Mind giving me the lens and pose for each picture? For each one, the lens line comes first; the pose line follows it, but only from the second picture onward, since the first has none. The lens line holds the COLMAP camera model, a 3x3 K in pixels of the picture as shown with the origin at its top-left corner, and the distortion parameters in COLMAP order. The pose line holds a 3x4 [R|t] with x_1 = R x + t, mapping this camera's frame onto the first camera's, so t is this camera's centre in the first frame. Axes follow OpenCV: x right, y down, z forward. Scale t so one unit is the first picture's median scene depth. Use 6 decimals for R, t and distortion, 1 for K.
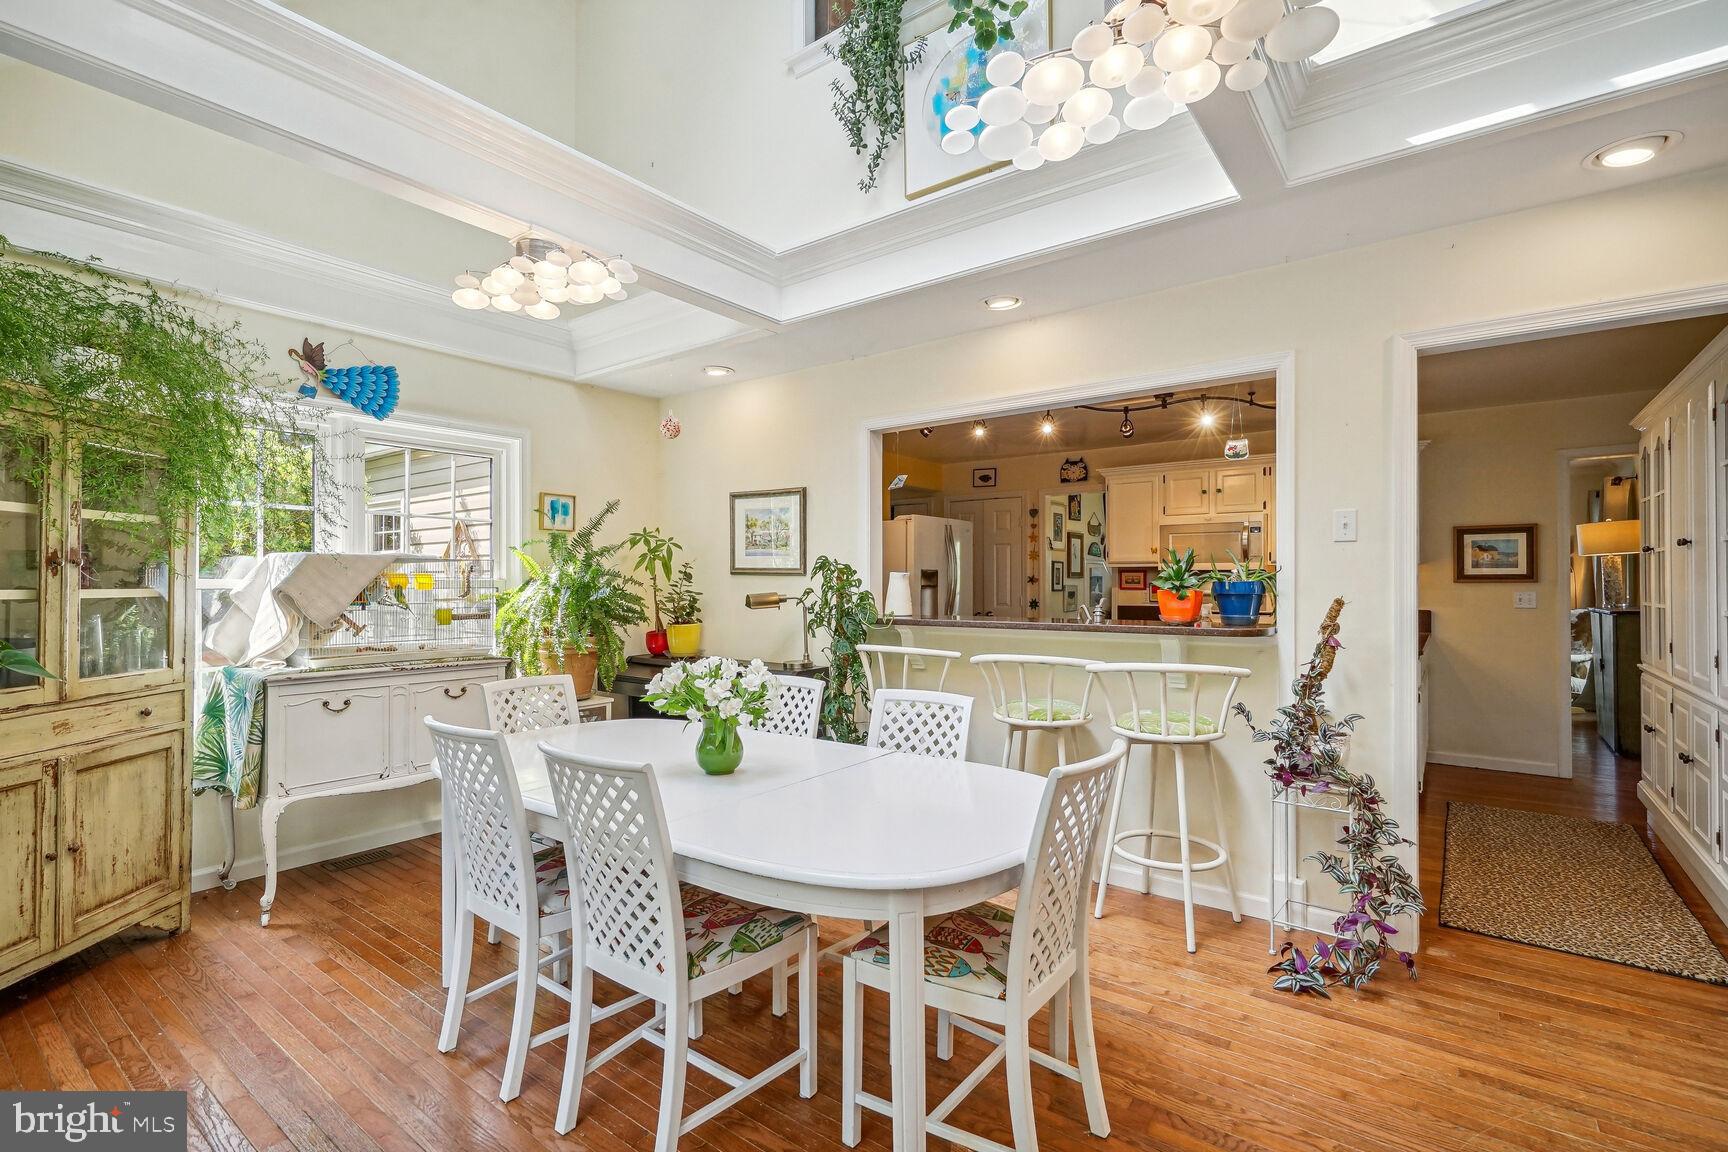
lens RADIAL K [[797.1, 0, 856.5], [0, 797.1, 578.6], [0, 0, 1]] dist [-0.020098, 0.002528]
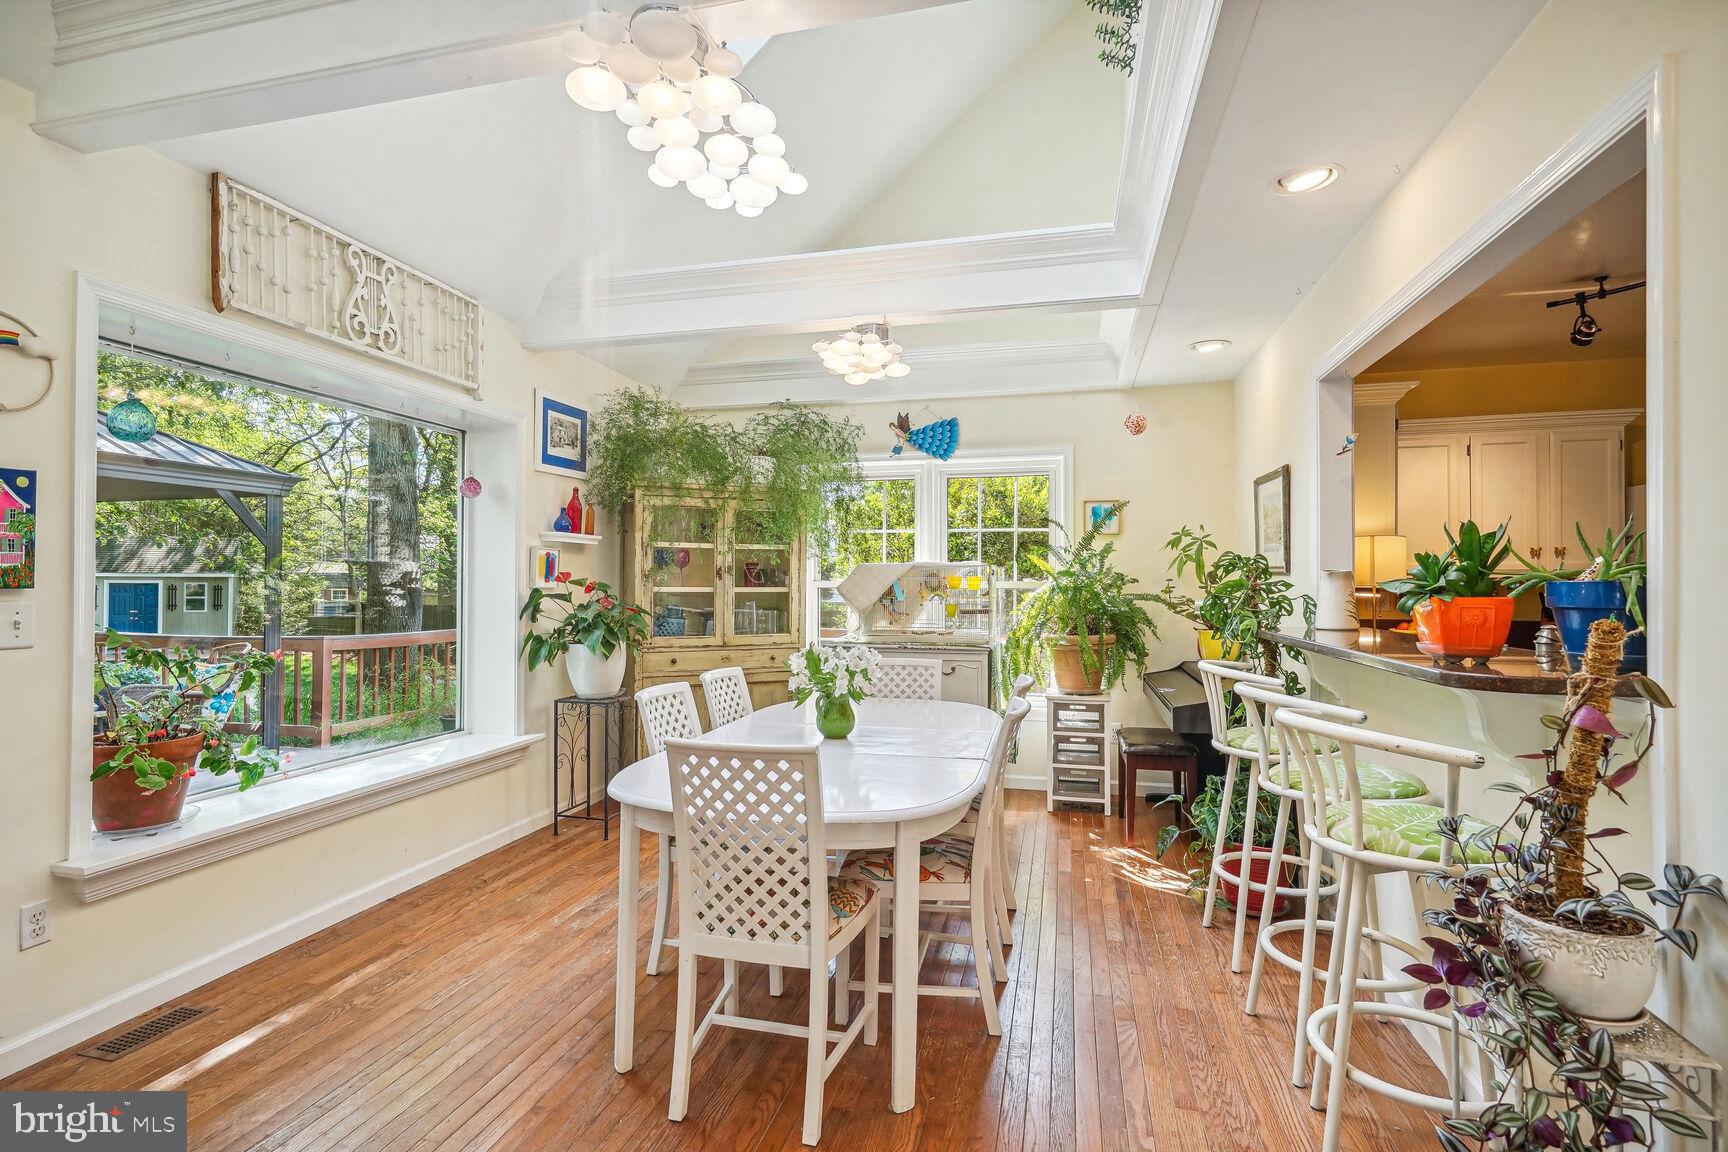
lens RADIAL K [[835.5, 0, 854.1], [0, 835.5, 573.3], [0, 0, 1]] dist [-0.001413, 0.000271]
pose [[0.390254, -0.012243, -0.920626, 0.643582], [0.003362, 0.999924, -0.011872, 0.003998], [0.920701, 0.001538, 0.390265, 0.324781]]
